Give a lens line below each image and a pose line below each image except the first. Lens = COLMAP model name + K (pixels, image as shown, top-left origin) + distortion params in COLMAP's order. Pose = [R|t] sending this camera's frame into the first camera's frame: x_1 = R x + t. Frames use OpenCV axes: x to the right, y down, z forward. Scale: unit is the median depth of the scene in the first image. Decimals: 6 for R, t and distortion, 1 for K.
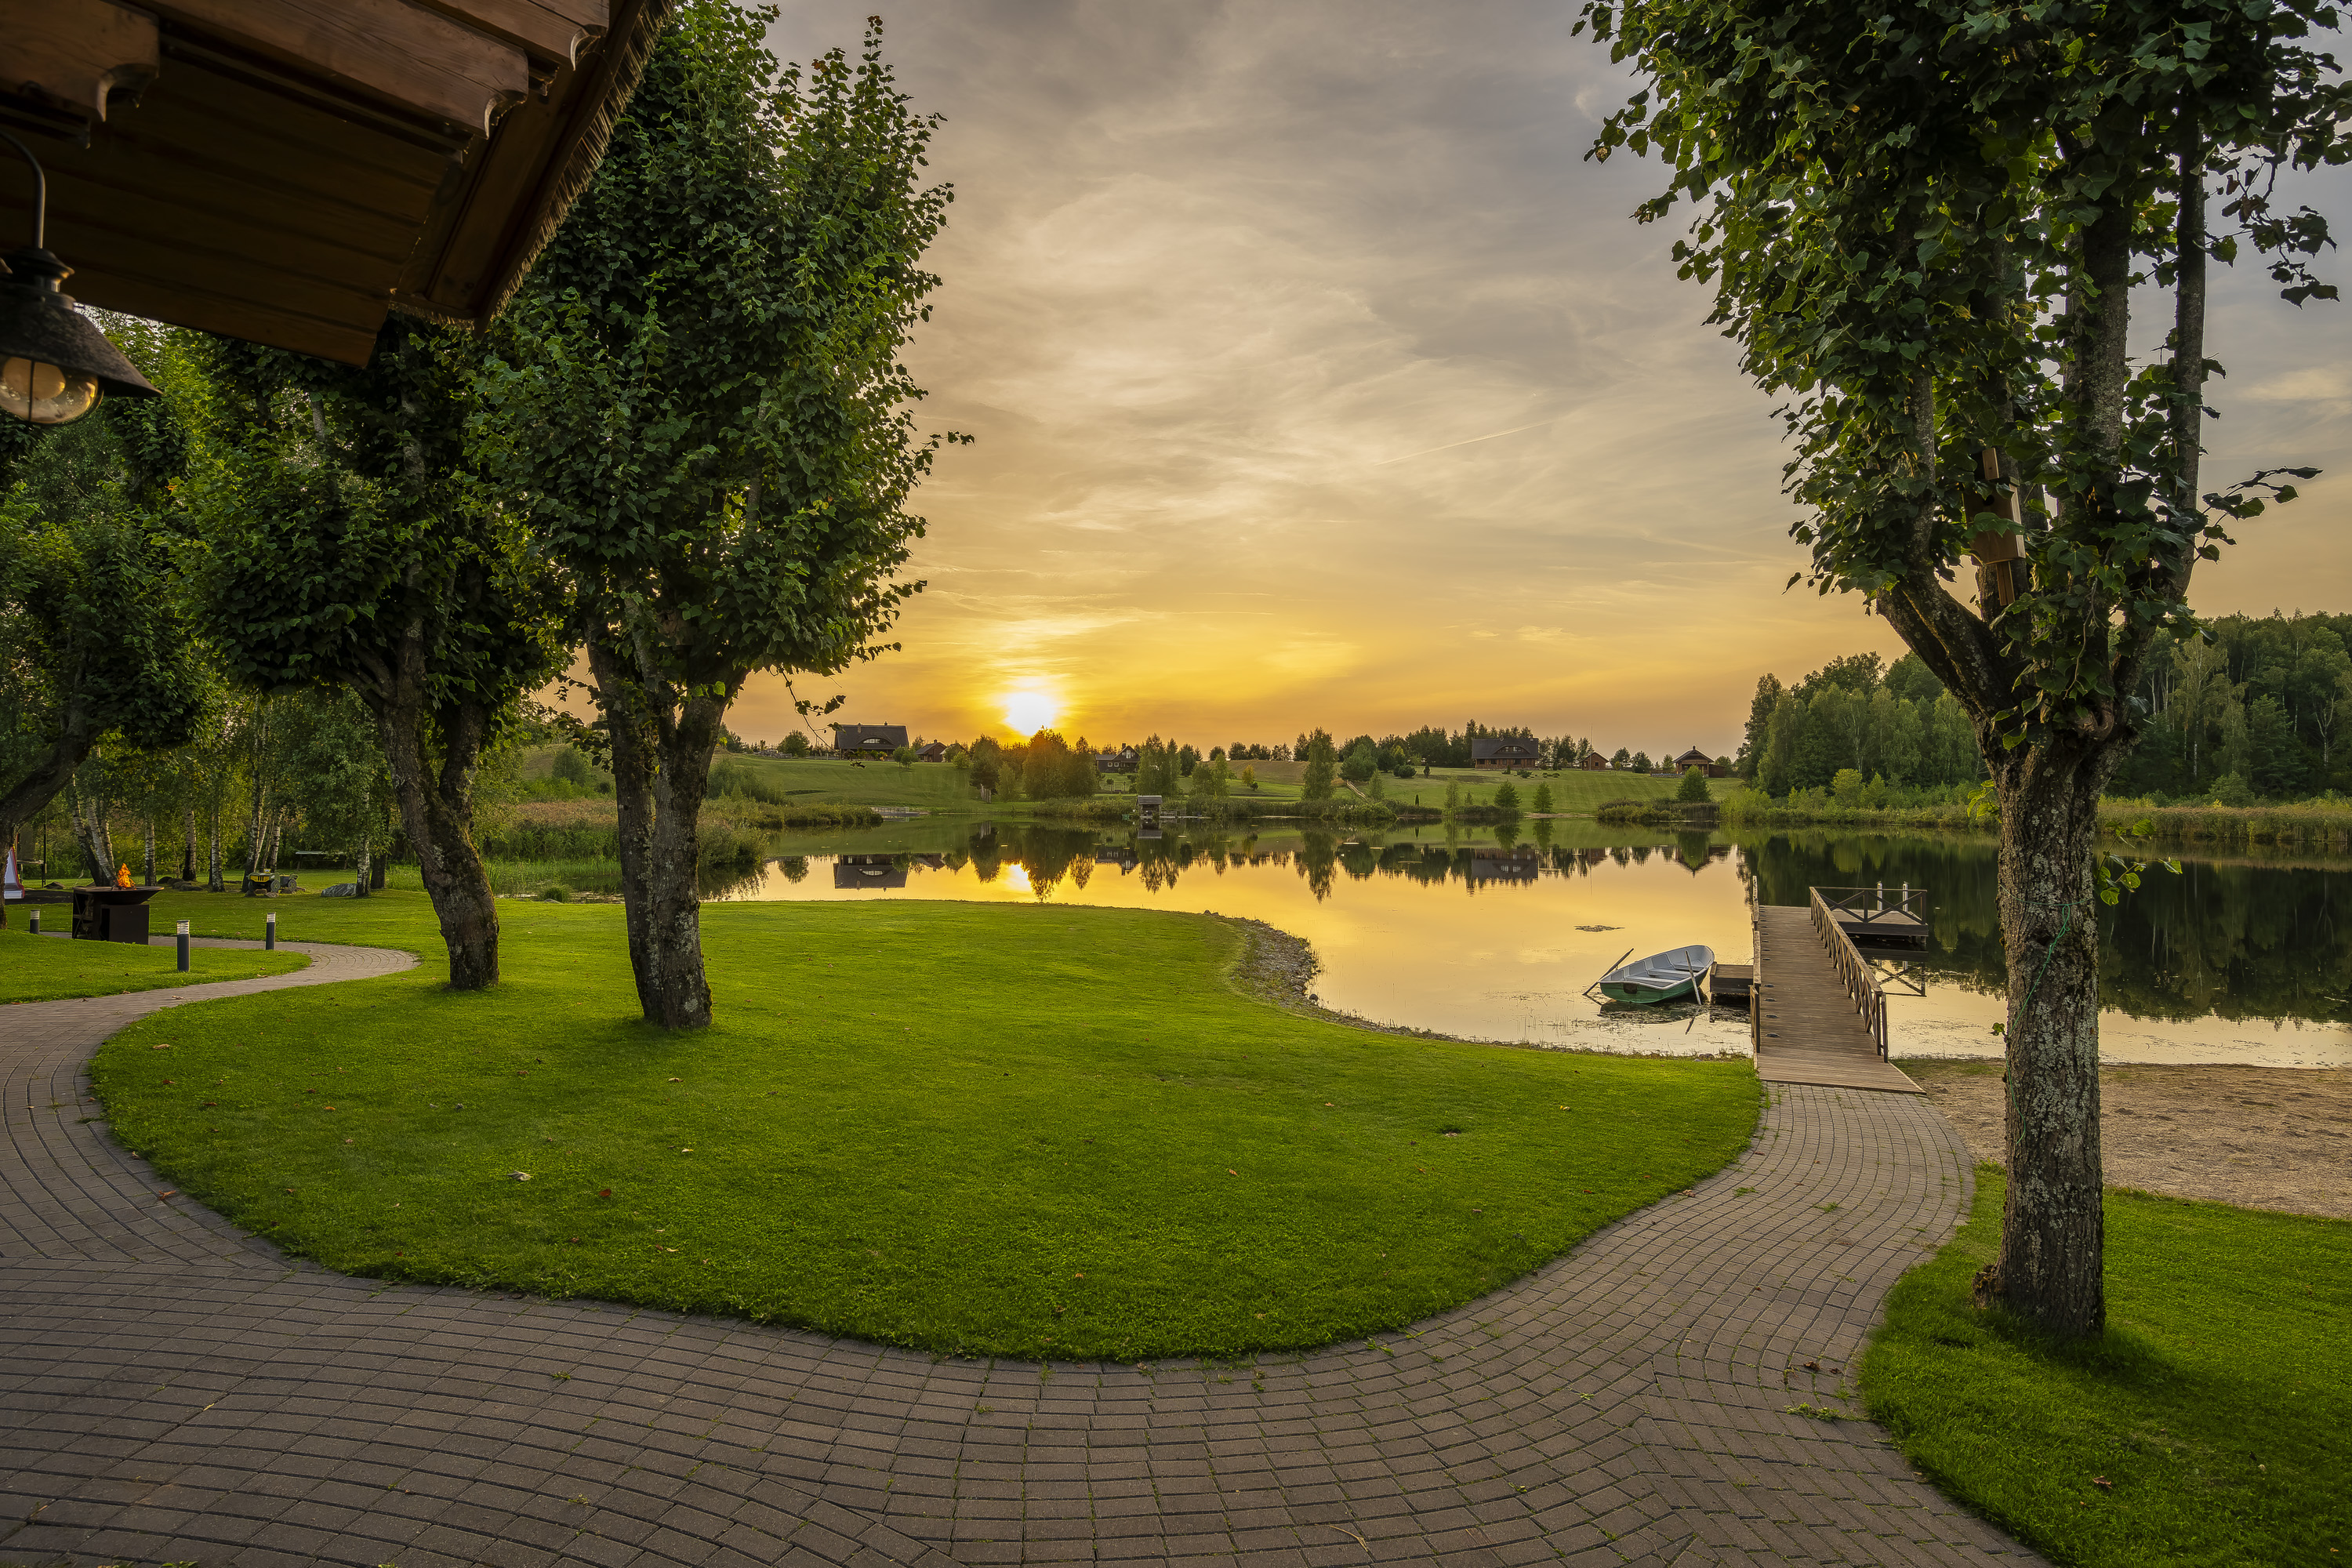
lens RADIAL K [[1251.7, 0, 1162.1], [0, 1251.7, 784.3], [0, 0, 1]] dist [0.002210, -0.002599]
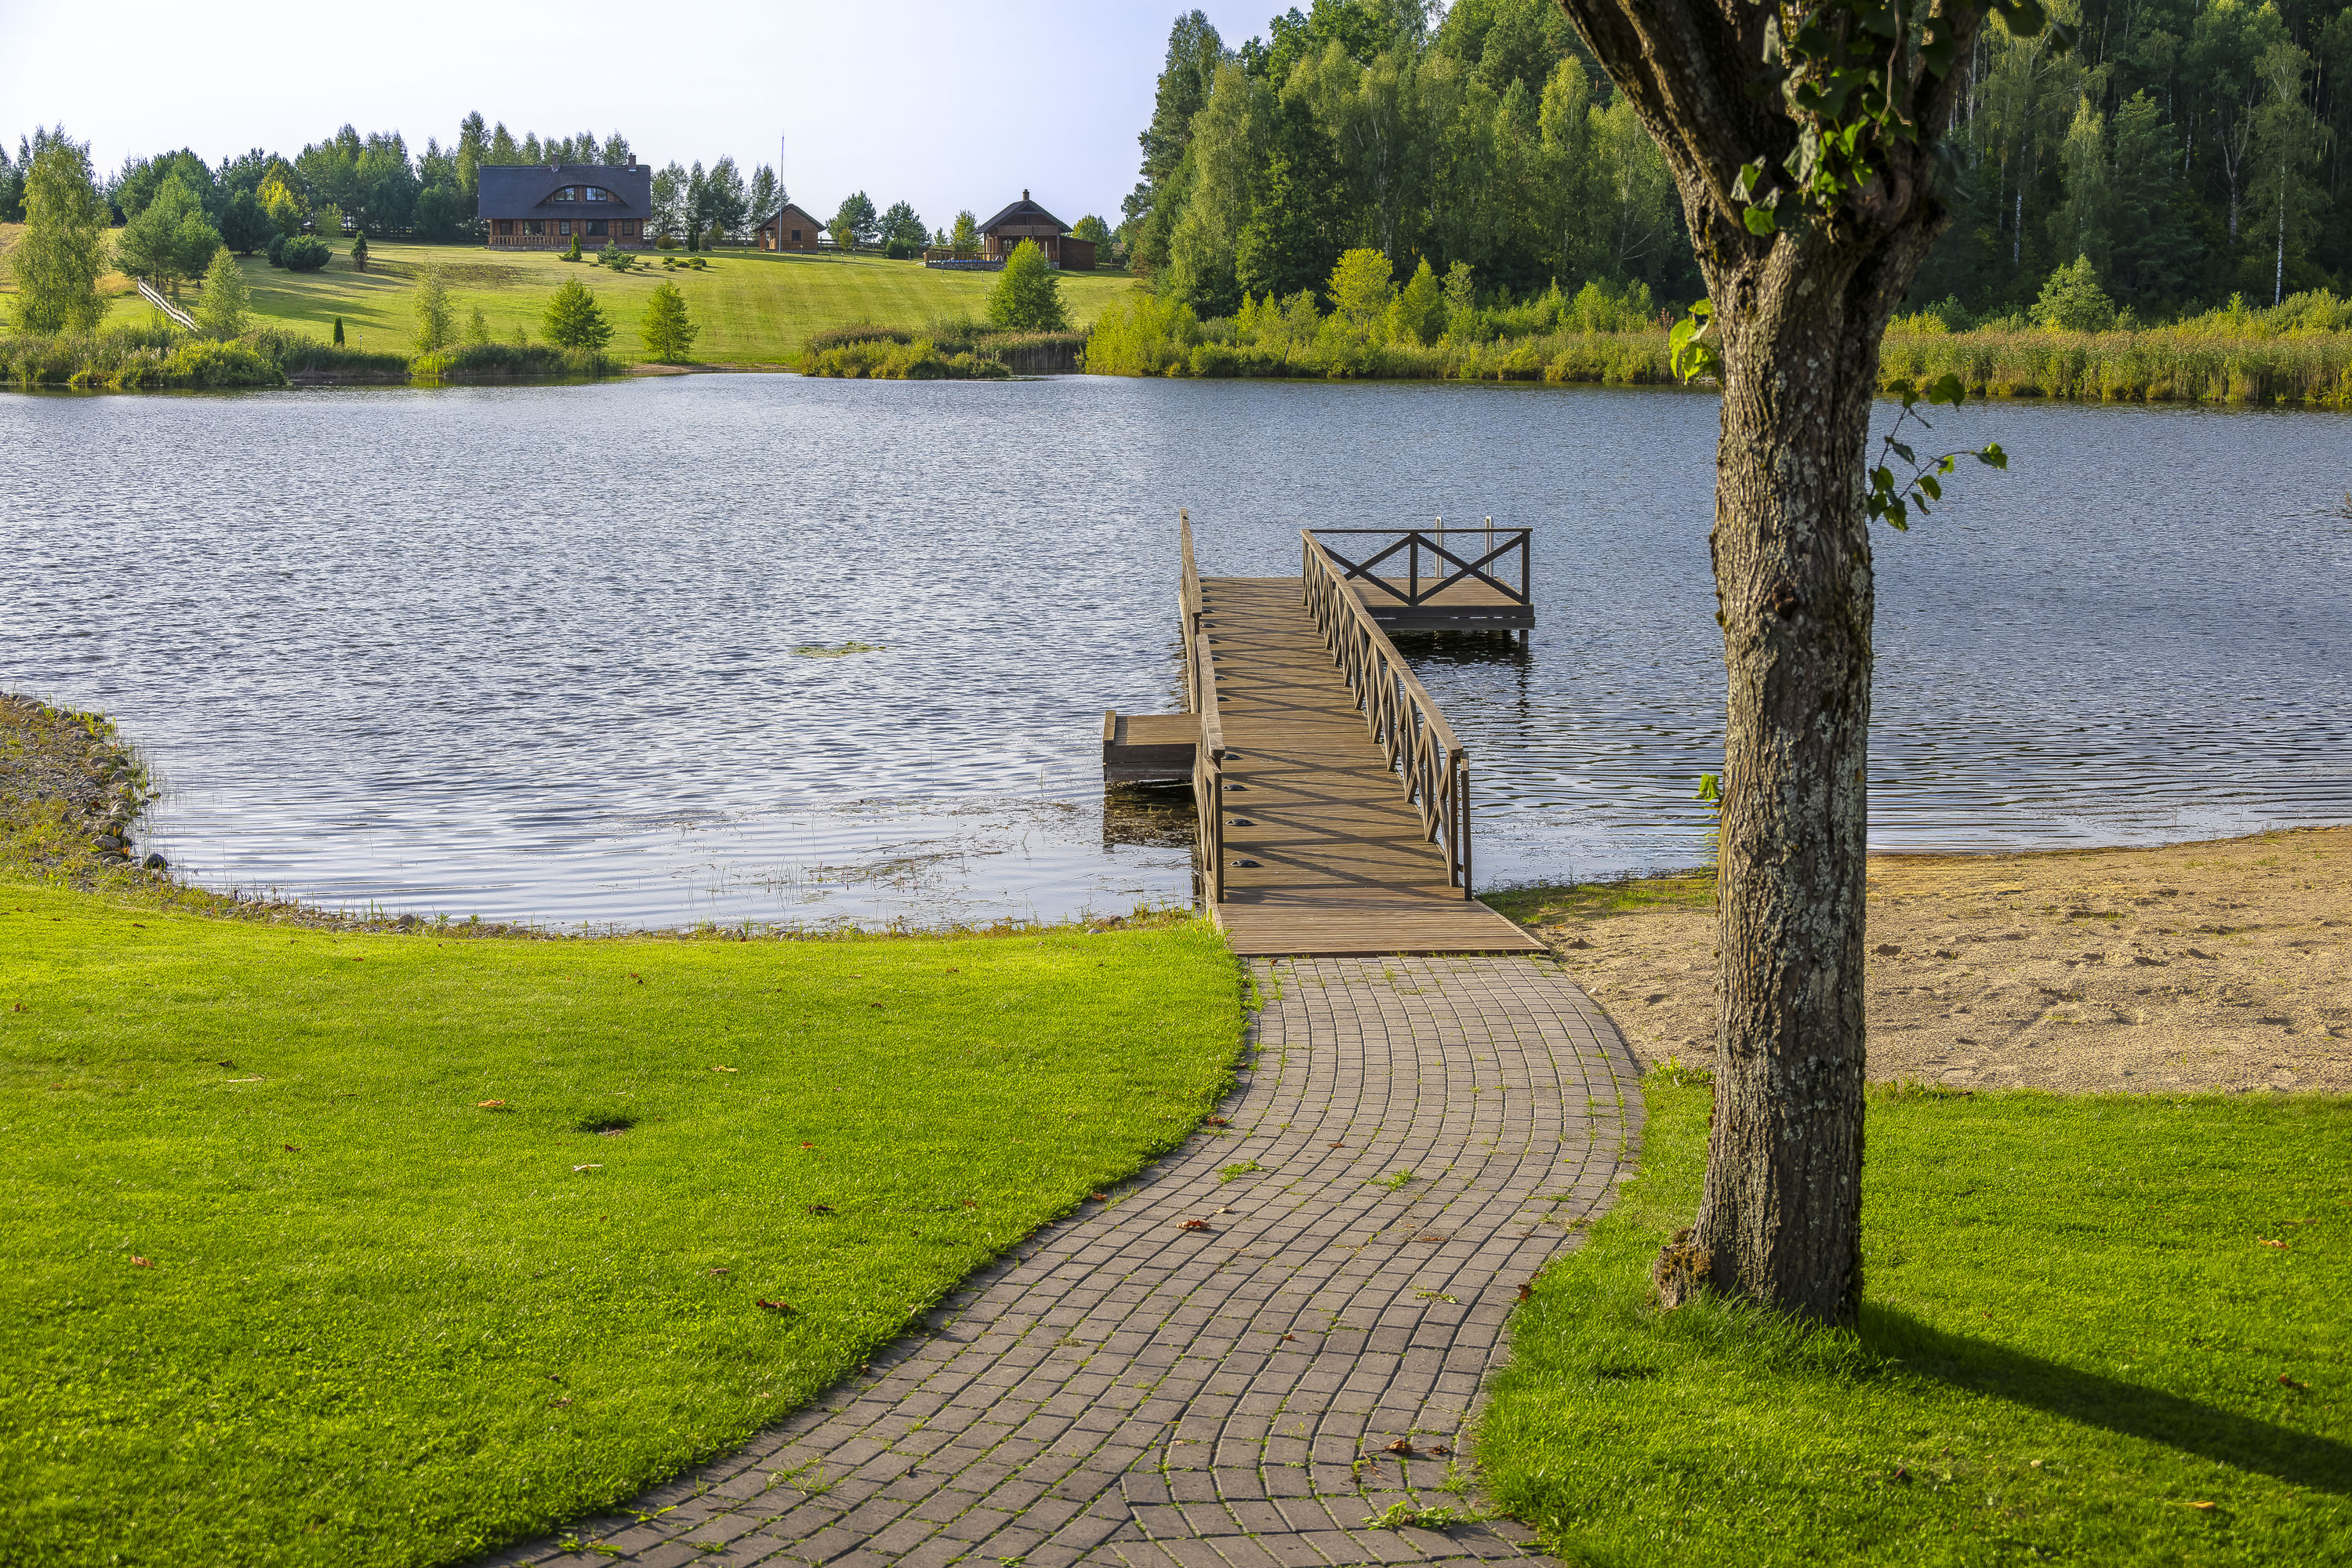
lens RADIAL K [[3340.0, 0, 1154.5], [0, 3340.0, 797.6], [0, 0, 1]] dist [0.005731, 0.000000]
pose [[0.904390, -0.067388, 0.421351, -0.068532], [0.002973, 0.988422, 0.151700, -0.005698], [-0.426696, -0.135944, 0.894120, -0.078060]]
